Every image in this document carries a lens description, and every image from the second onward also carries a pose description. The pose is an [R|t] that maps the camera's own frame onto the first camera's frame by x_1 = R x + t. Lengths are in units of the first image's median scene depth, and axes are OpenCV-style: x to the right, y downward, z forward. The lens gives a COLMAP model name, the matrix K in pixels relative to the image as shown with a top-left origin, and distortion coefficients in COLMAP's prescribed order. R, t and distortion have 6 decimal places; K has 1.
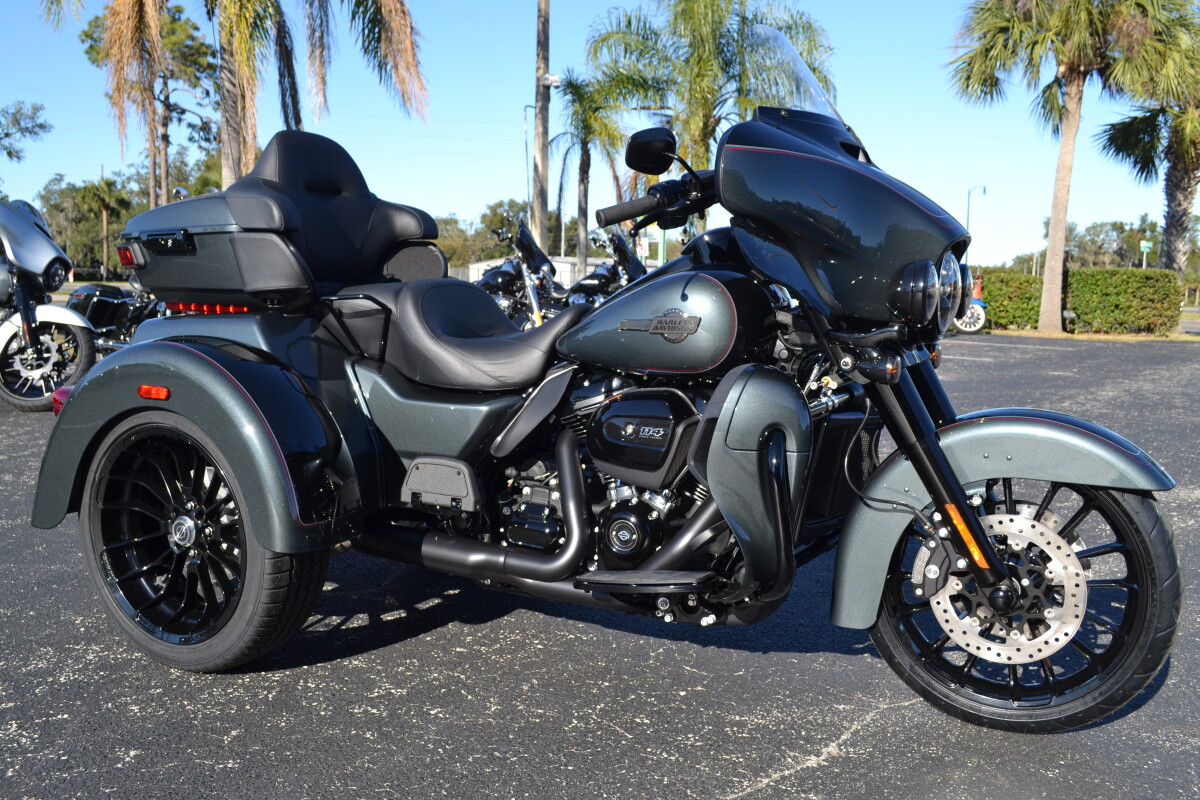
lens RADIAL K [[1159.6, 0, 600.2], [0, 1159.6, 400.4], [0, 0, 1]] dist [-0.039697, 0.000000]
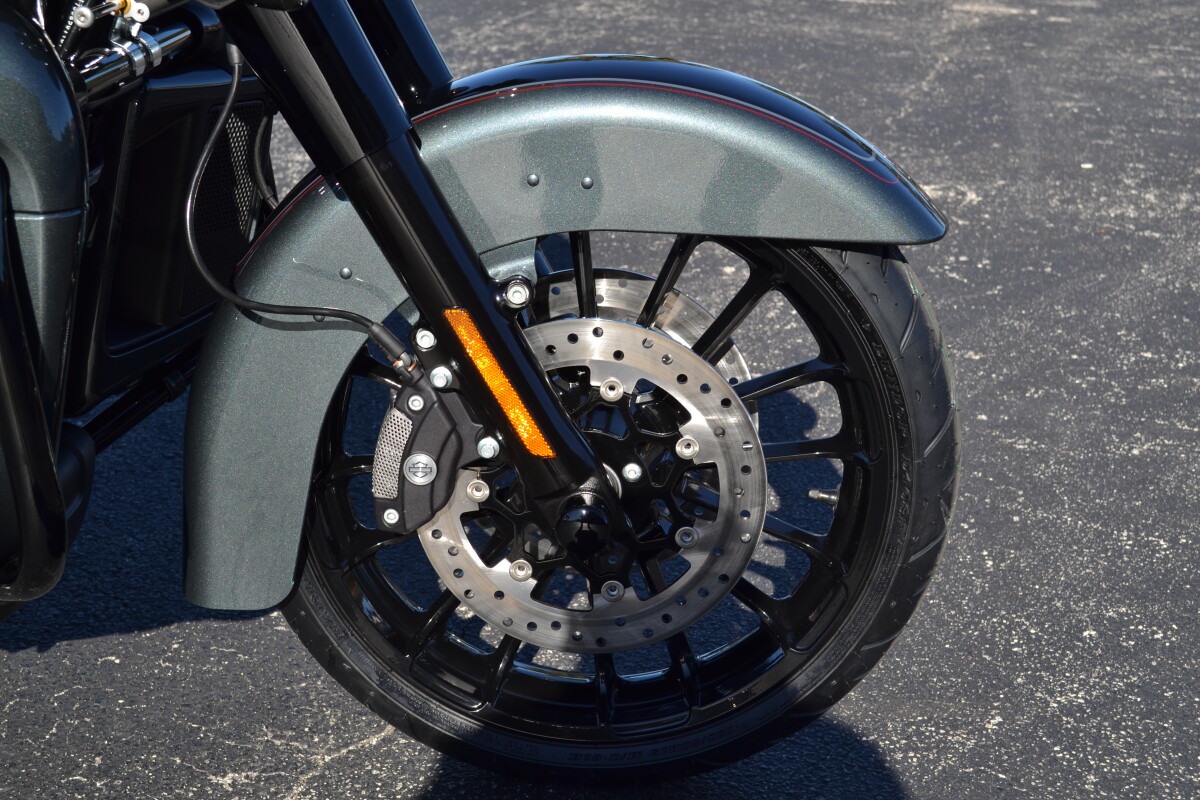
lens RADIAL K [[1785.5, 0, 600.9], [0, 1785.5, 400.0], [0, 0, 1]] dist [-0.024989, 0.000000]
pose [[0.914260, -0.114961, 0.388475, 0.102011], [0.026926, 0.974017, 0.224870, -0.016954], [-0.404232, -0.195130, 0.893600, 0.409209]]
